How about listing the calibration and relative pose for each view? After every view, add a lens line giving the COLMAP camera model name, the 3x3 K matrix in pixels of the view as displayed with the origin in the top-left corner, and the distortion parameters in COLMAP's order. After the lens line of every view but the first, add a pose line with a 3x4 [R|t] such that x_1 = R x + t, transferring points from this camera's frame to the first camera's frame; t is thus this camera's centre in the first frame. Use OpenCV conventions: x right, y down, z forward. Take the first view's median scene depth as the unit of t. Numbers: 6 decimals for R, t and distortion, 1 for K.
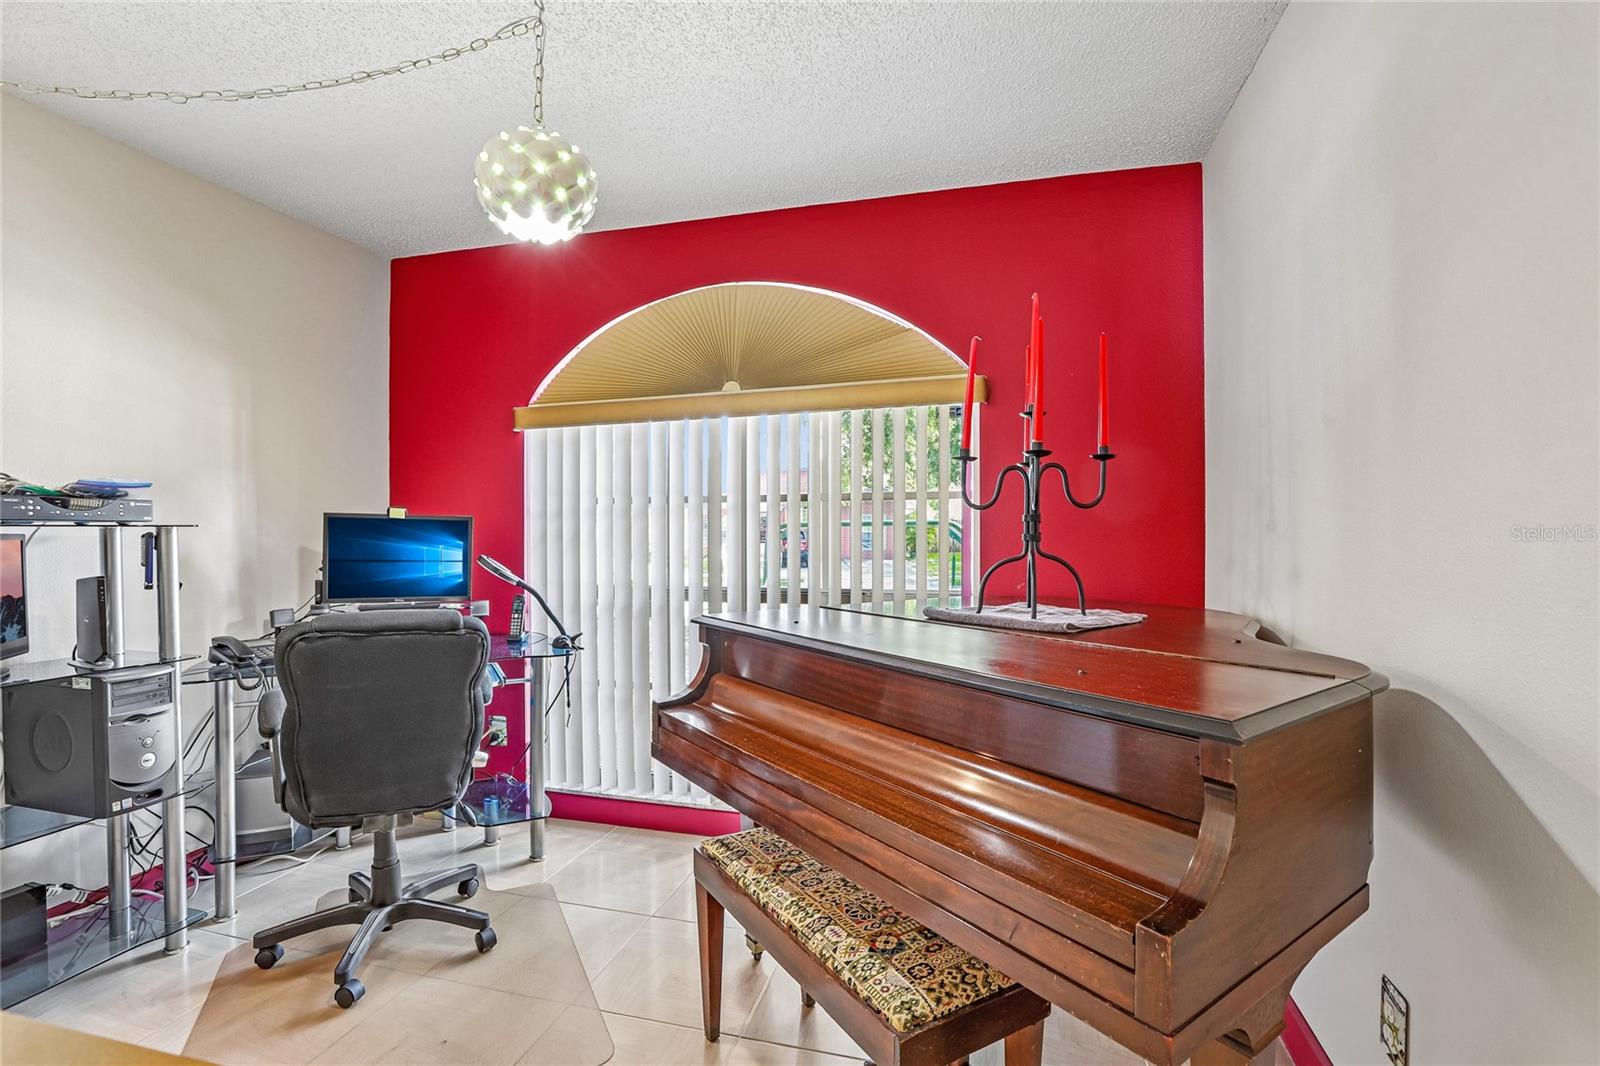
lens RADIAL K [[752.3, 0, 800.8], [0, 752.3, 547.3], [0, 0, 1]] dist [-0.054734, 0.022343]
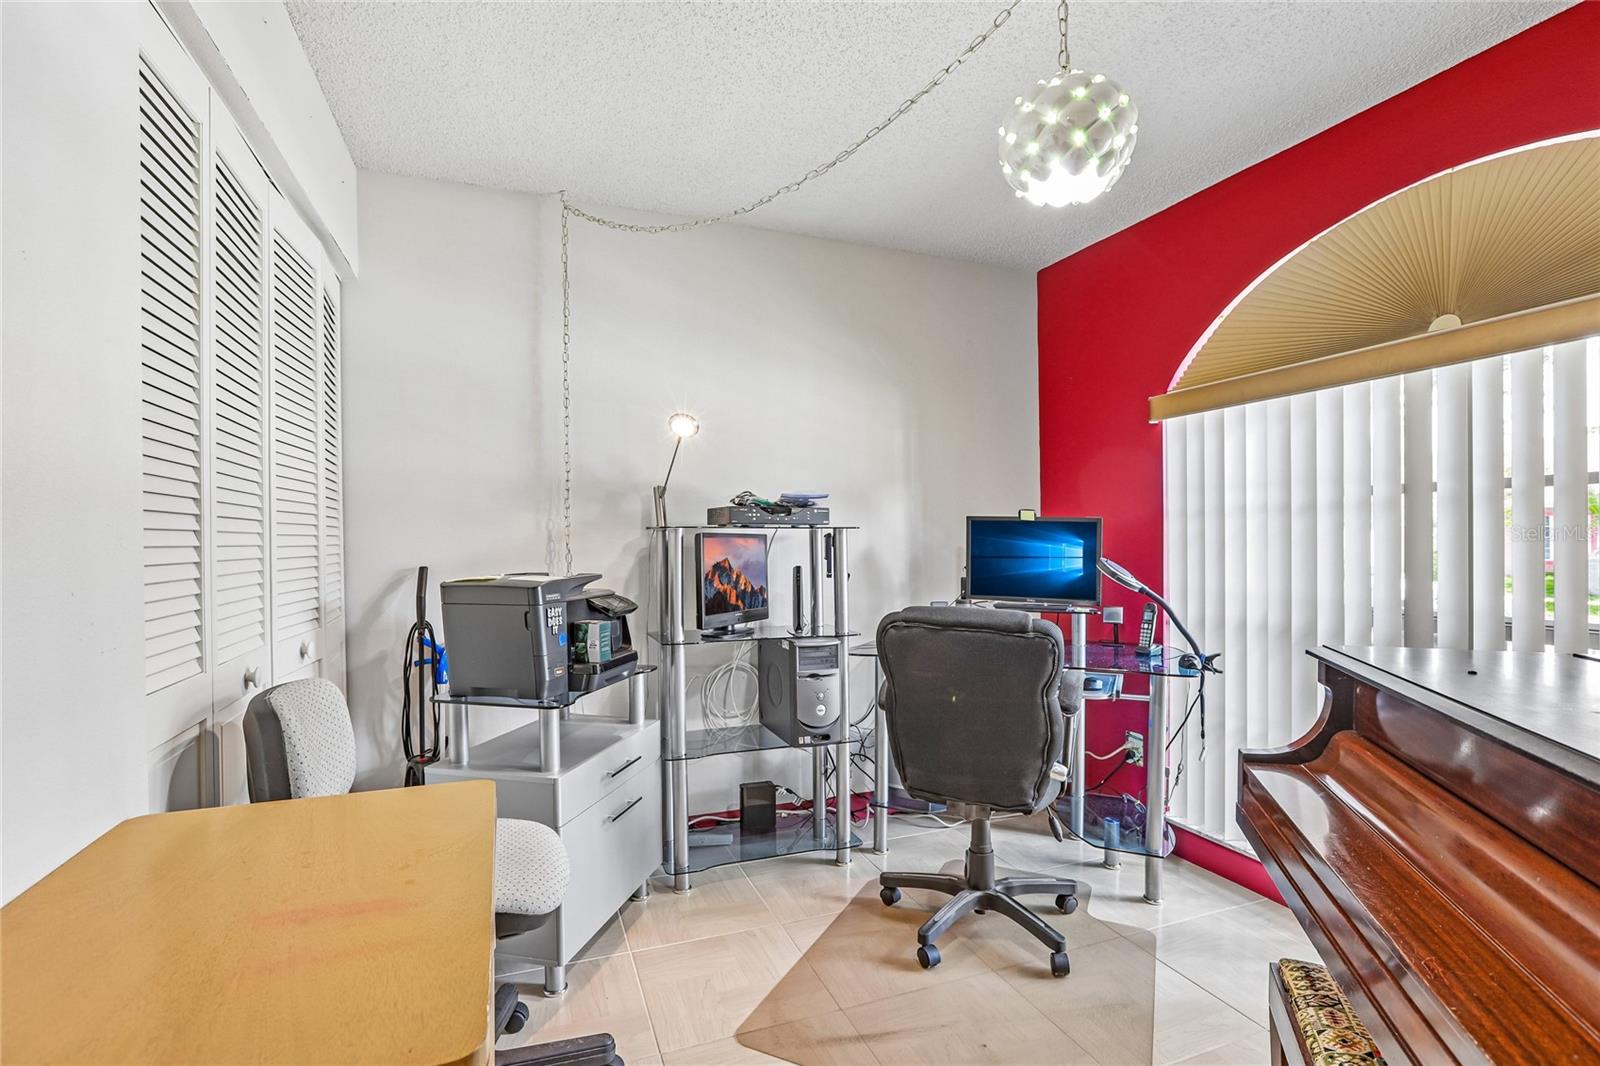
lens RADIAL K [[749.5, 0, 799.8], [0, 749.5, 549.7], [0, 0, 1]] dist [-0.058101, 0.021688]
pose [[0.587665, 0.013306, -0.808995, 0.130757], [-0.018548, 0.999824, 0.002972, 0.005173], [0.808892, 0.013259, 0.587808, 0.170907]]
